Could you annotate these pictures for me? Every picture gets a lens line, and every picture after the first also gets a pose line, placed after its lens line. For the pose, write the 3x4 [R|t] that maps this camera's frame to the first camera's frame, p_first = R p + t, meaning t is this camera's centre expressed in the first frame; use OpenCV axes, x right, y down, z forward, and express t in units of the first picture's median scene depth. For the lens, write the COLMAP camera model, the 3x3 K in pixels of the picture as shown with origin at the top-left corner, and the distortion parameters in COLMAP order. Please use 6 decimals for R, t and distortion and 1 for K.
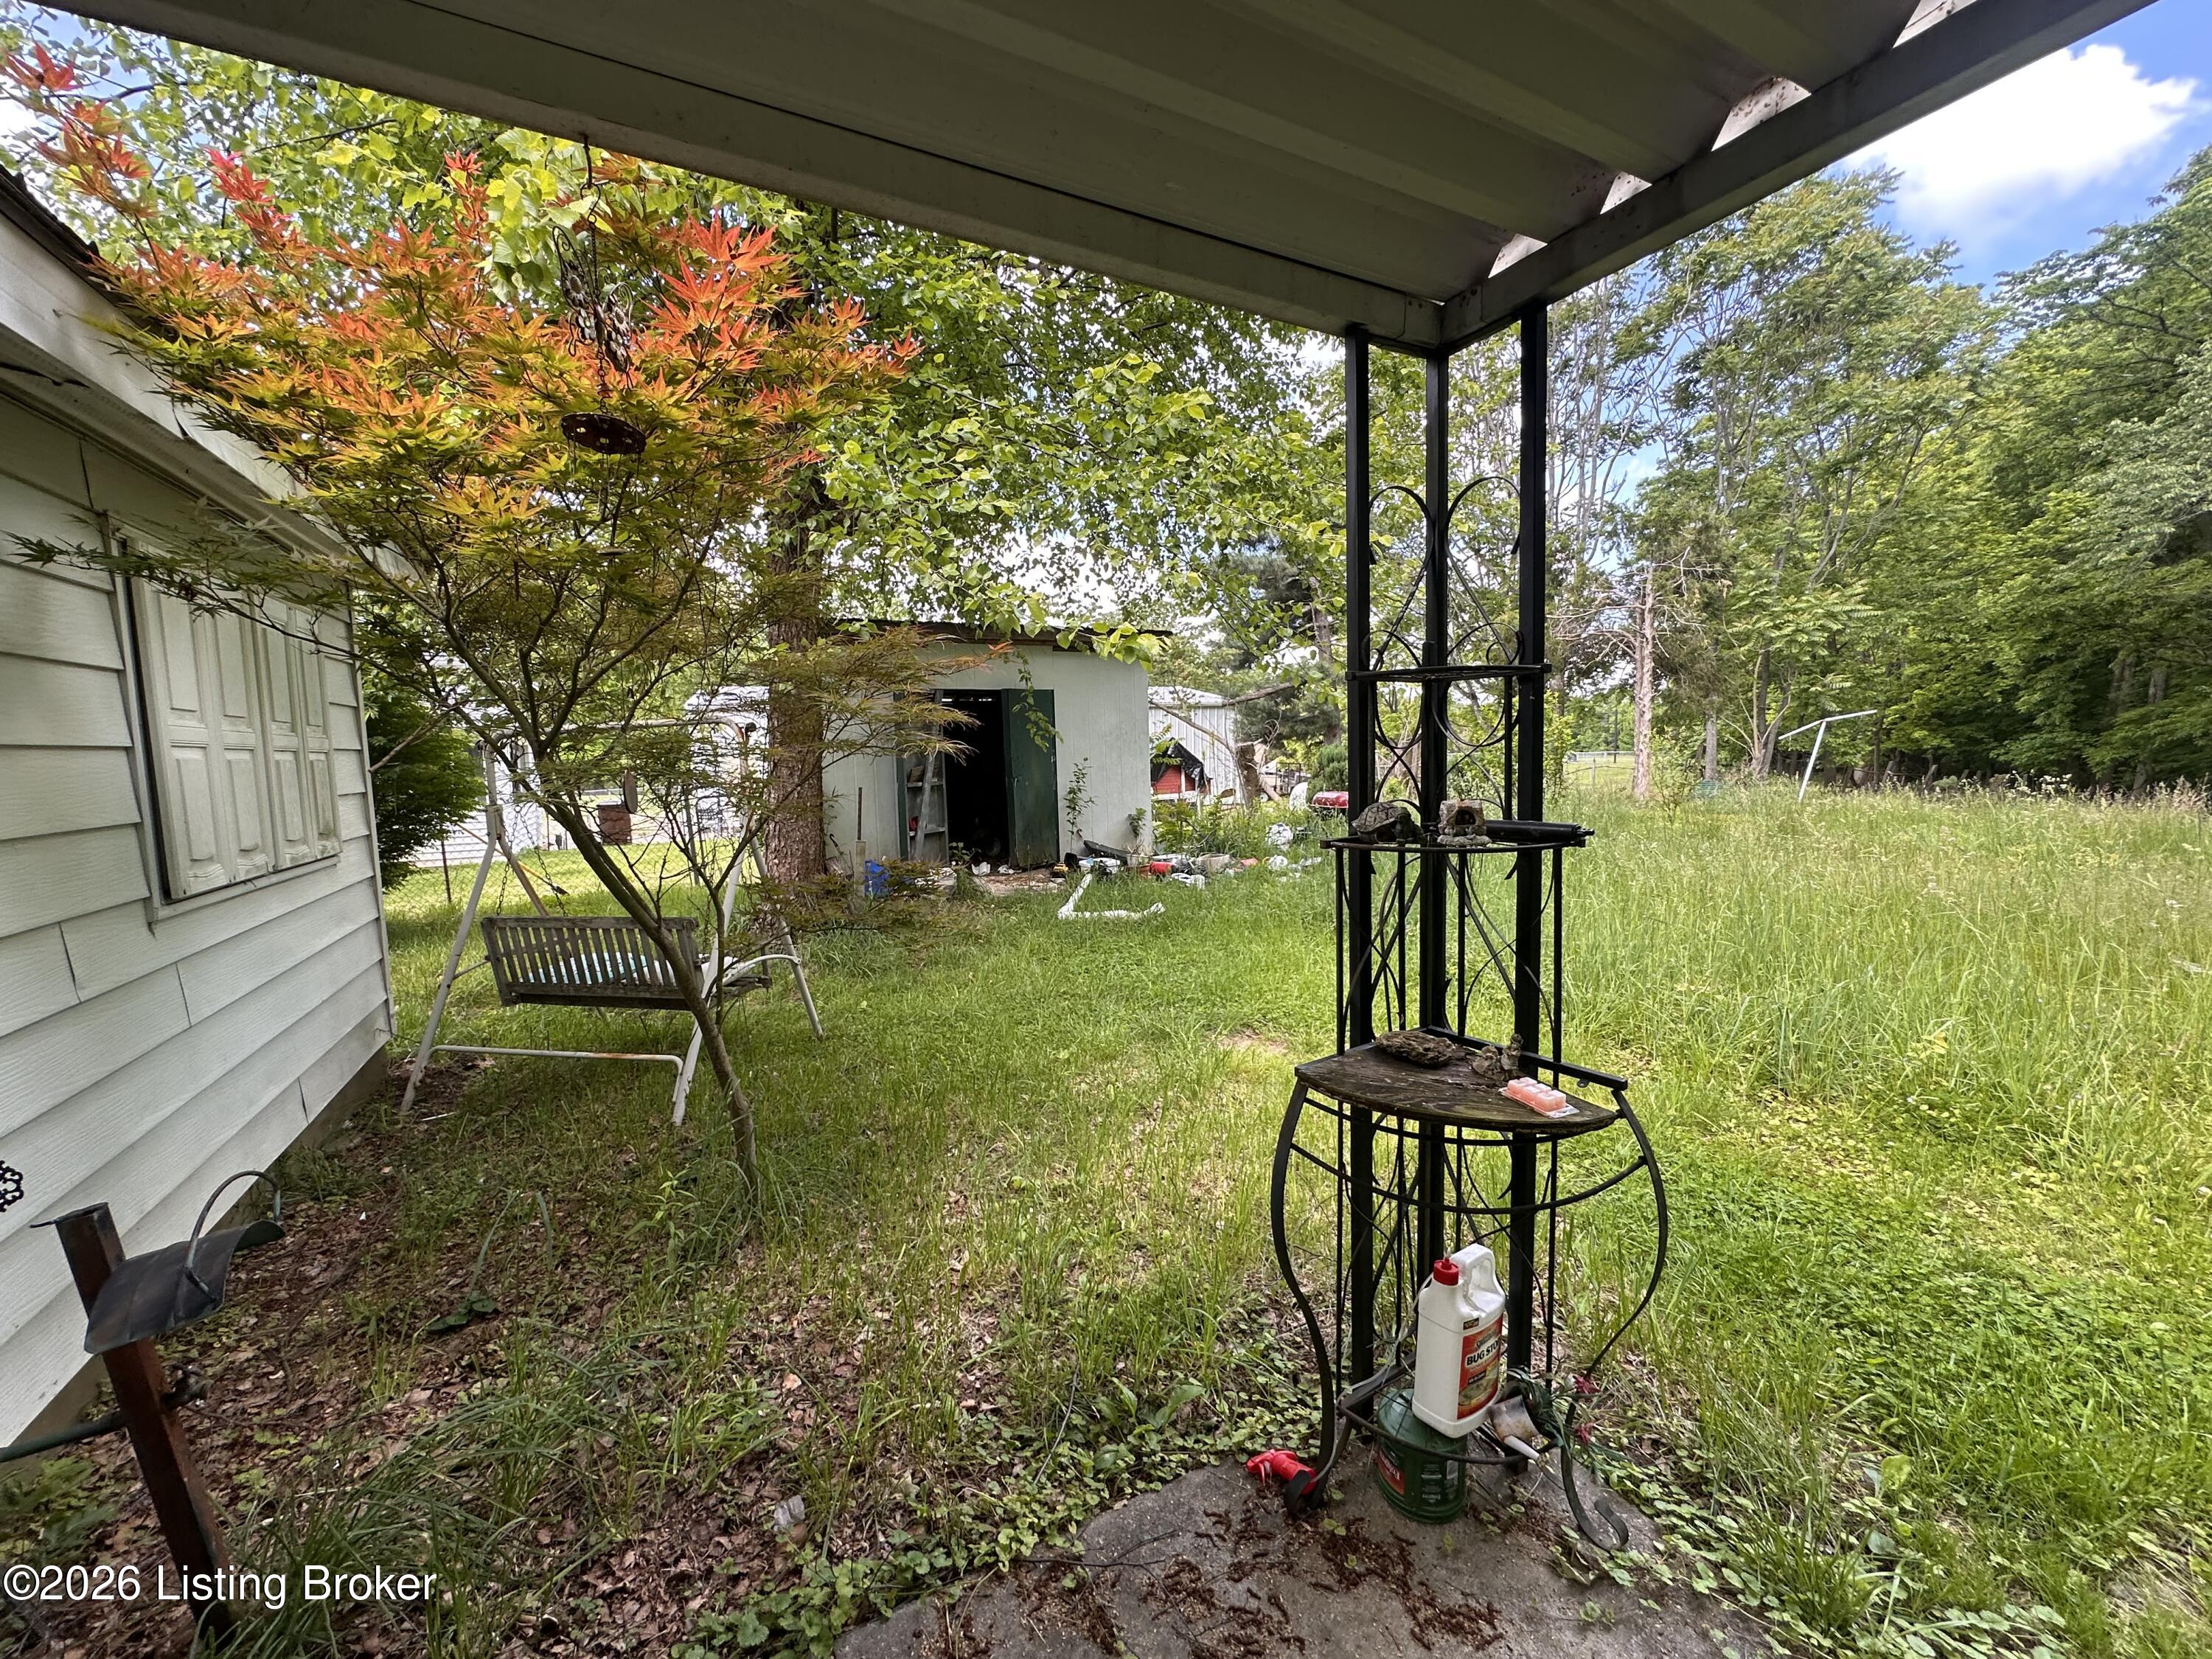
lens RADIAL K [[883.0, 0, 1107.1], [0, 883.0, 826.0], [0, 0, 1]] dist [-0.004634, 0.001418]
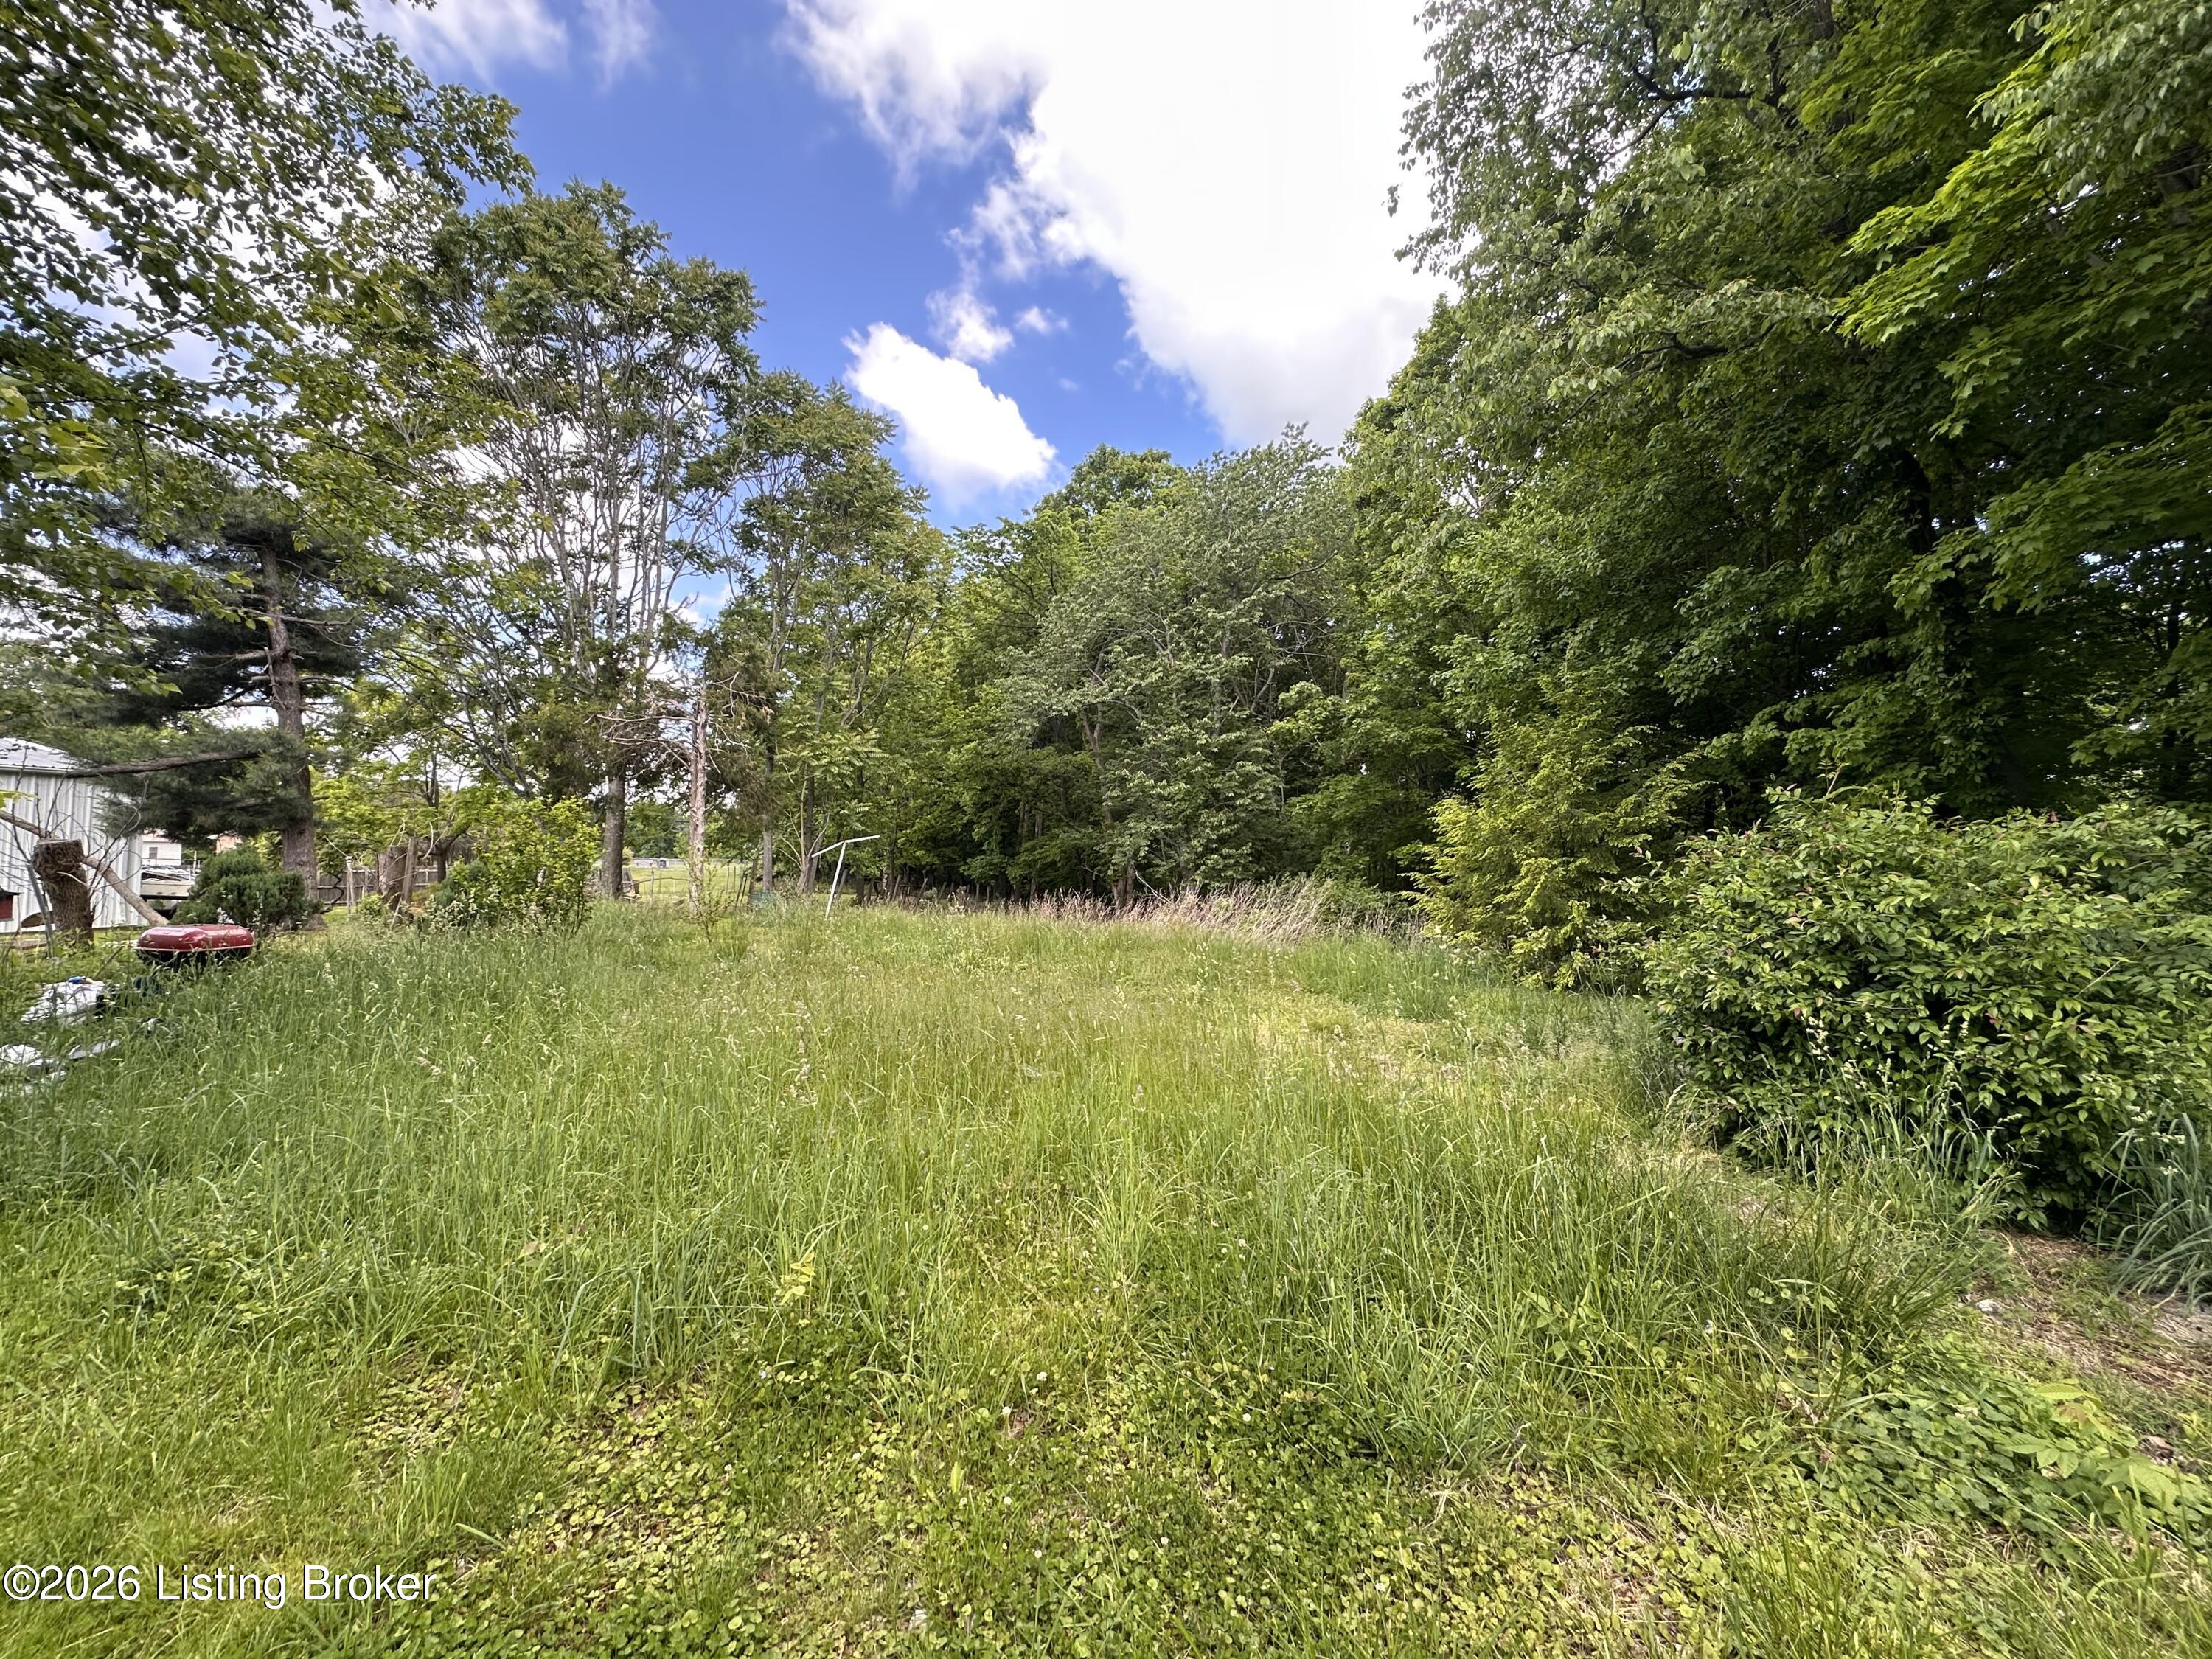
lens RADIAL K [[883.0, 0, 1107.1], [0, 883.0, 826.0], [0, 0, 1]] dist [-0.004634, 0.001418]
pose [[0.586677, 0.056807, 0.807826, 0.495635], [0.039099, 0.994386, -0.098321, -0.082597], [-0.808877, 0.089267, 0.581162, 0.307073]]
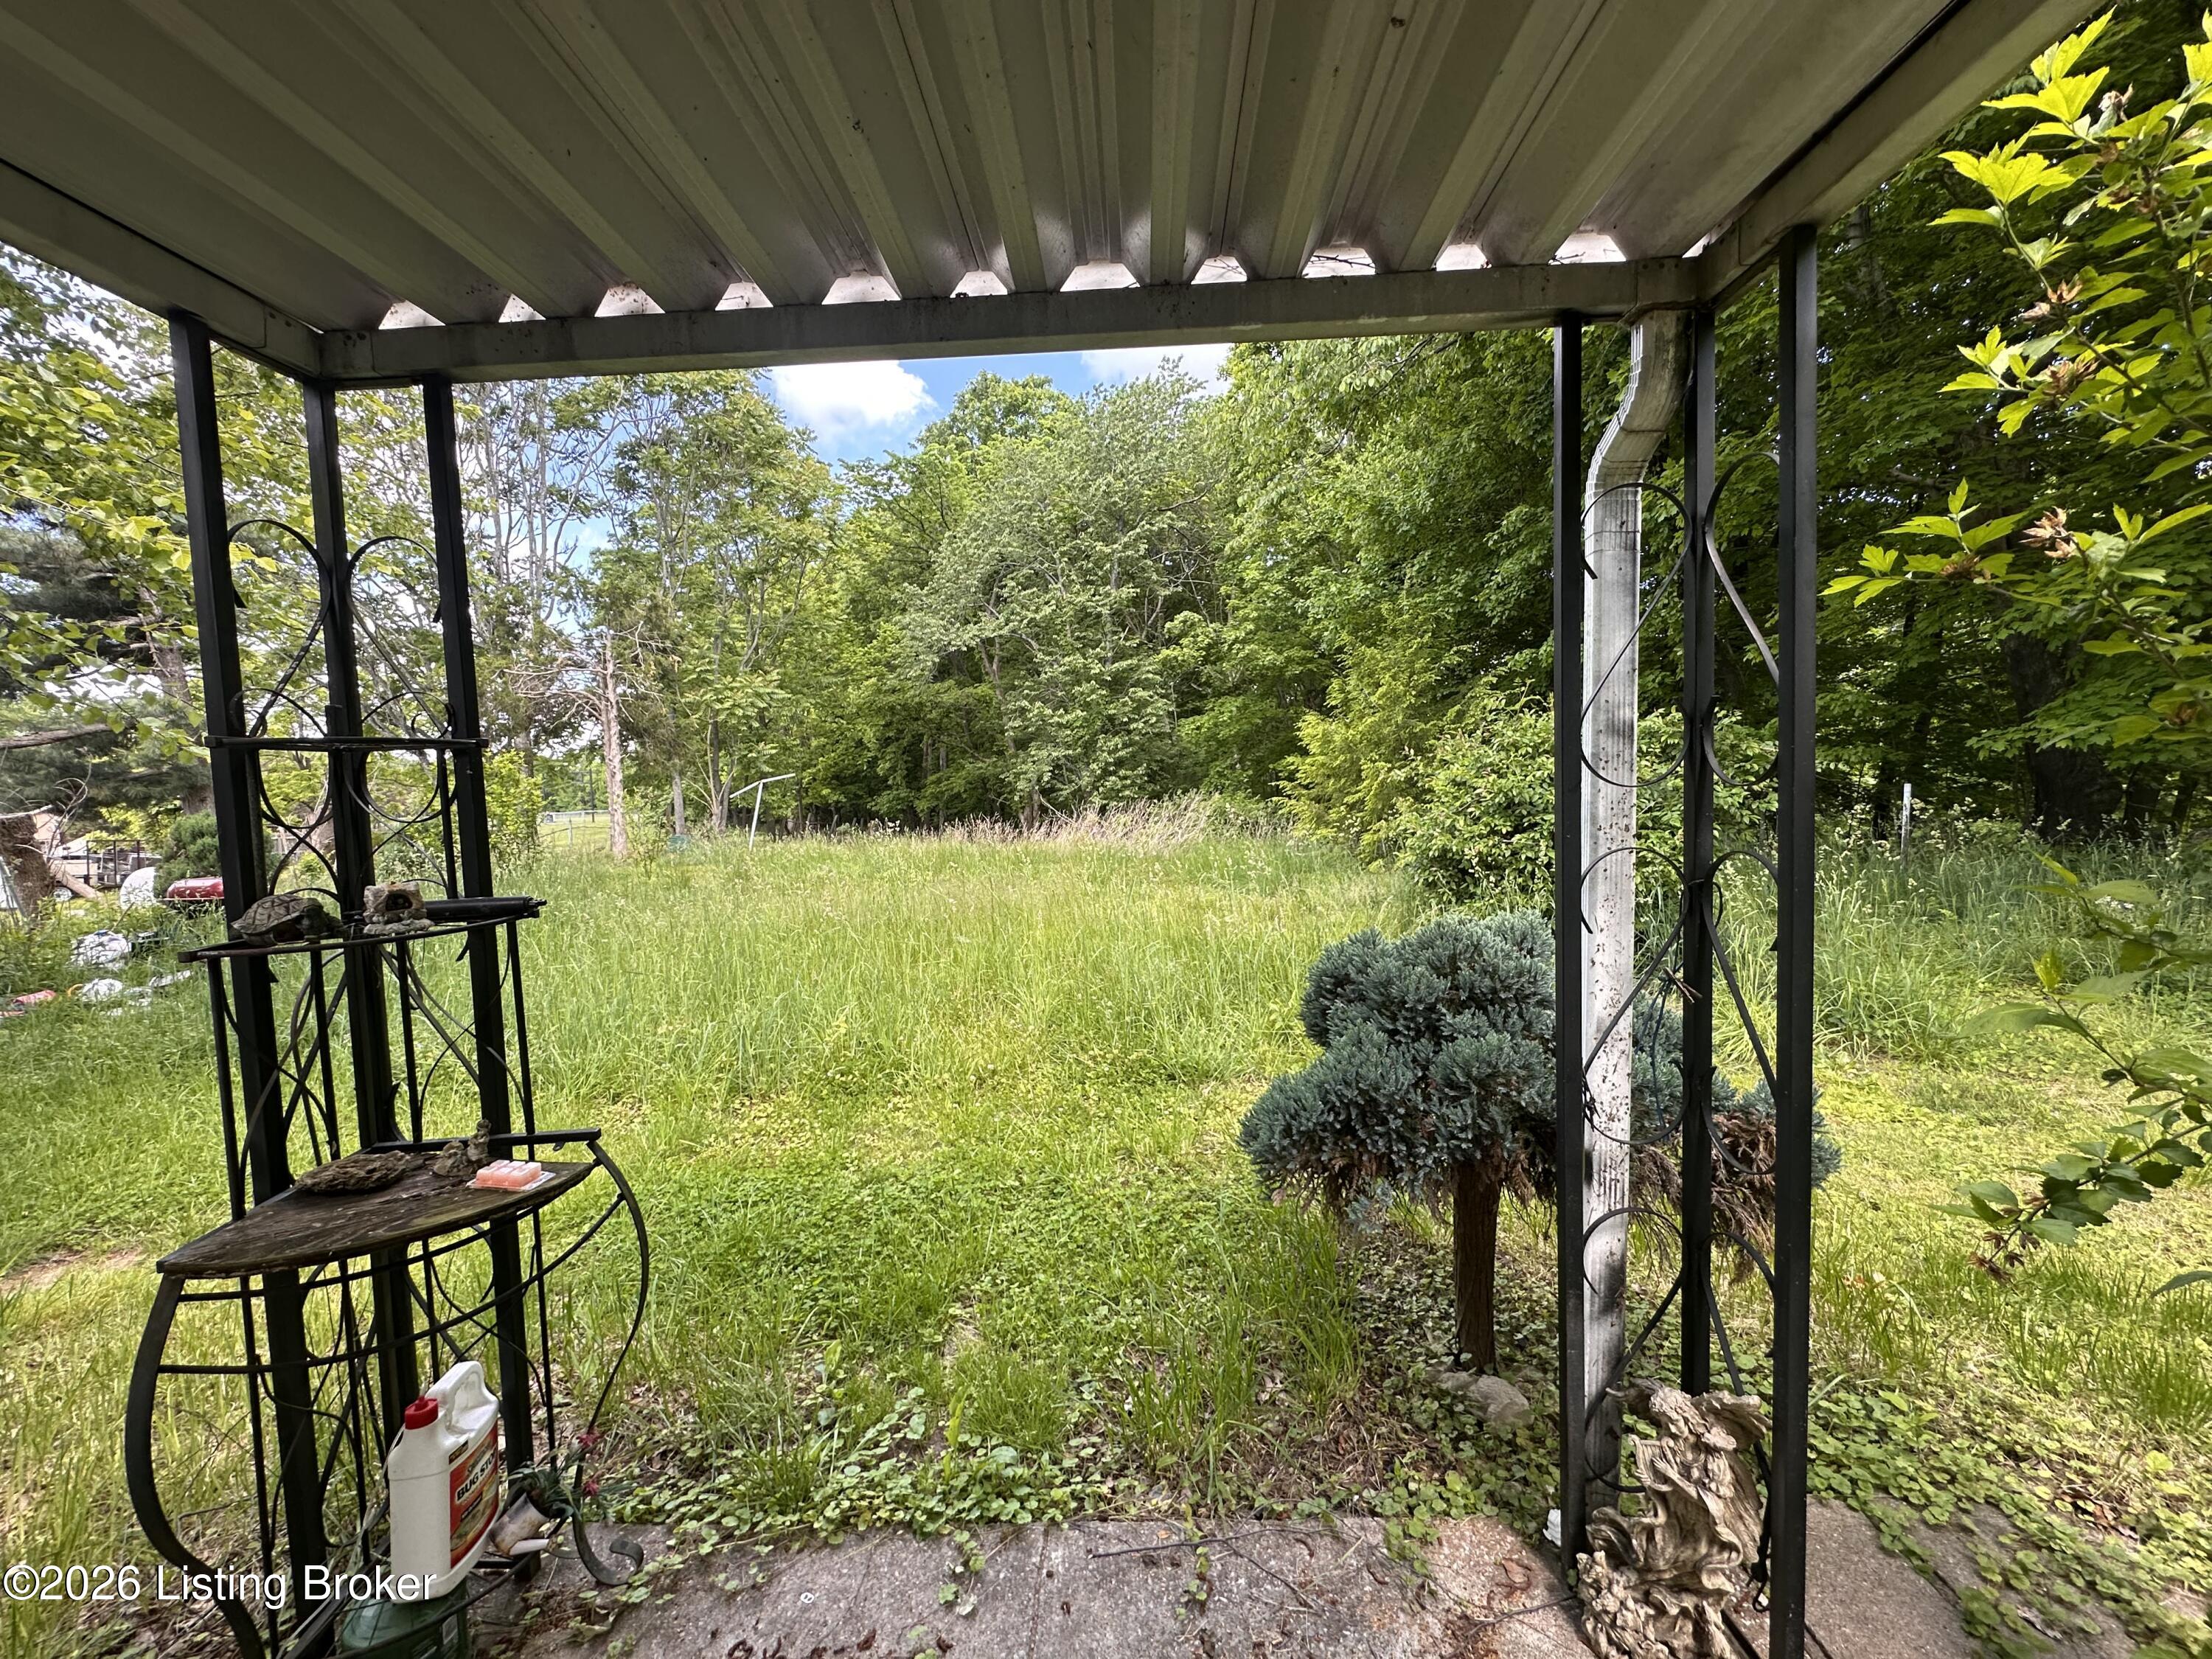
lens RADIAL K [[883.0, 0, 1107.1], [0, 883.0, 826.0], [0, 0, 1]] dist [-0.004634, 0.001418]
pose [[0.498039, -0.040459, 0.866210, -0.009429], [0.098114, 0.995126, -0.009932, -0.003853], [-0.861586, 0.089934, 0.499581, -0.054935]]
